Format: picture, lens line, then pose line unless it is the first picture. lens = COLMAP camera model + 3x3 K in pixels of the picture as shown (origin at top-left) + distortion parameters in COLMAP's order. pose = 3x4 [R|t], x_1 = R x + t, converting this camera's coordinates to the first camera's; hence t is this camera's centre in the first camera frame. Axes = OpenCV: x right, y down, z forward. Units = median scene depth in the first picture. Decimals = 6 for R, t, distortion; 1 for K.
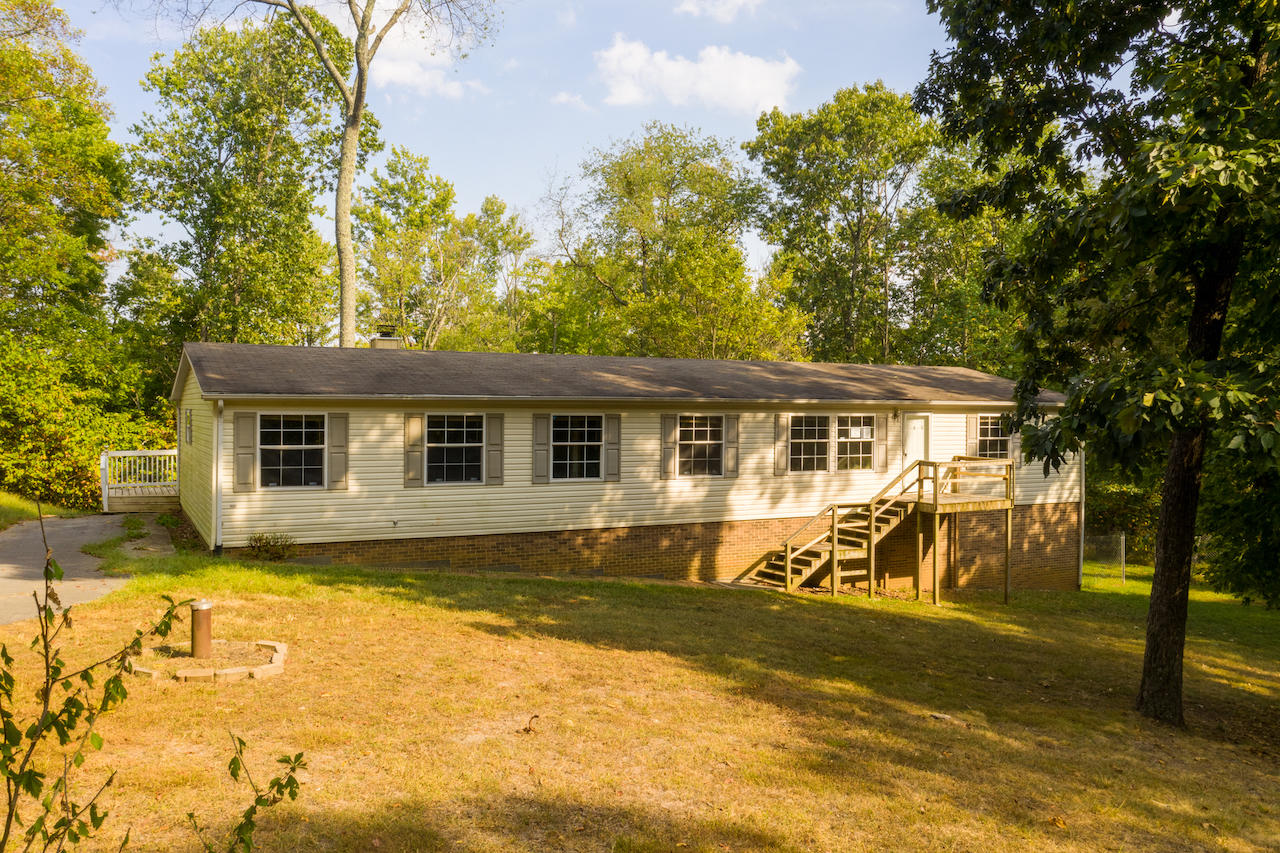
lens RADIAL K [[1016.2, 0, 640.0], [0, 1016.2, 426.5], [0, 0, 1]] dist [0.002372, 0.004317]
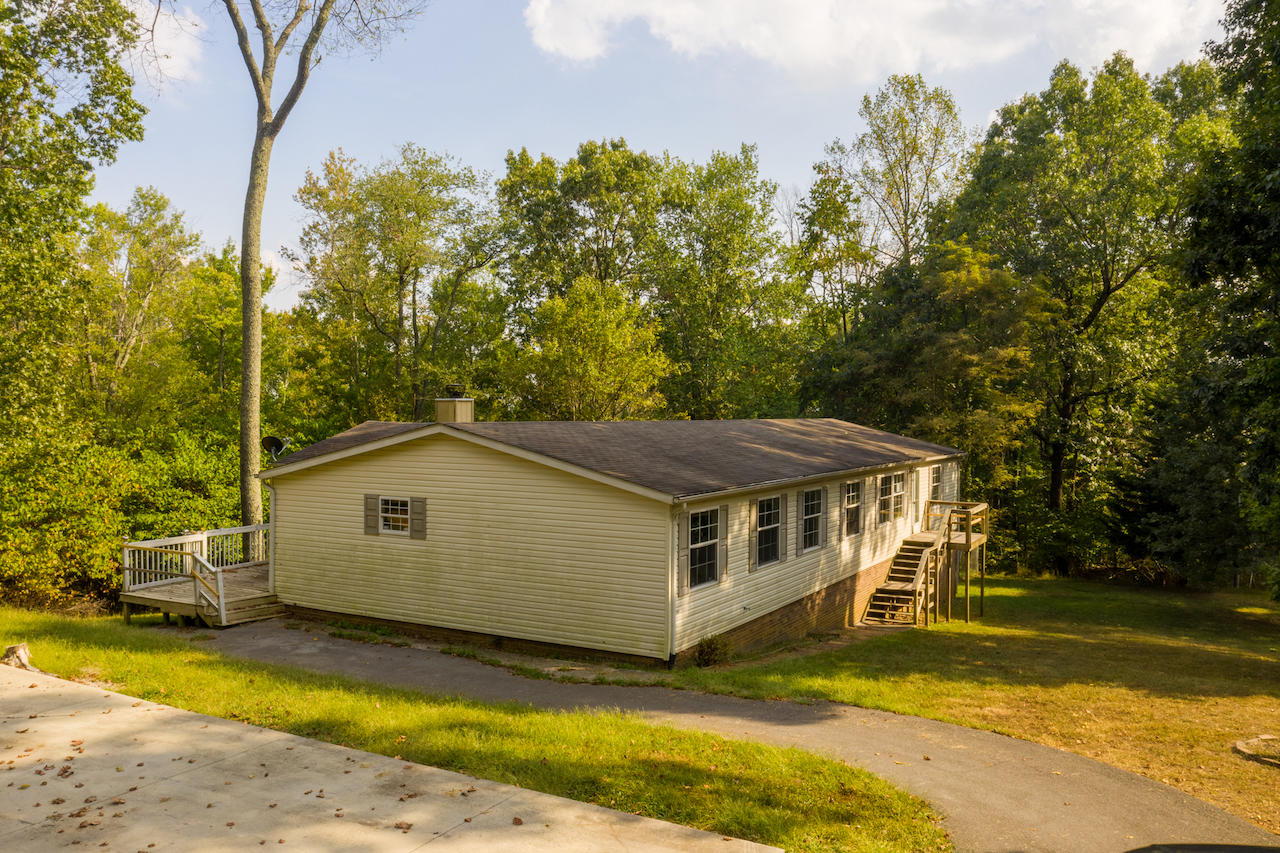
lens RADIAL K [[1016.2, 0, 640.0], [0, 1016.2, 426.5], [0, 0, 1]] dist [0.002372, 0.004317]
pose [[0.807058, -0.009063, 0.590402, -0.778118], [0.006404, 0.999958, 0.006595, -0.079772], [-0.590437, -0.001542, 0.807082, 0.209840]]
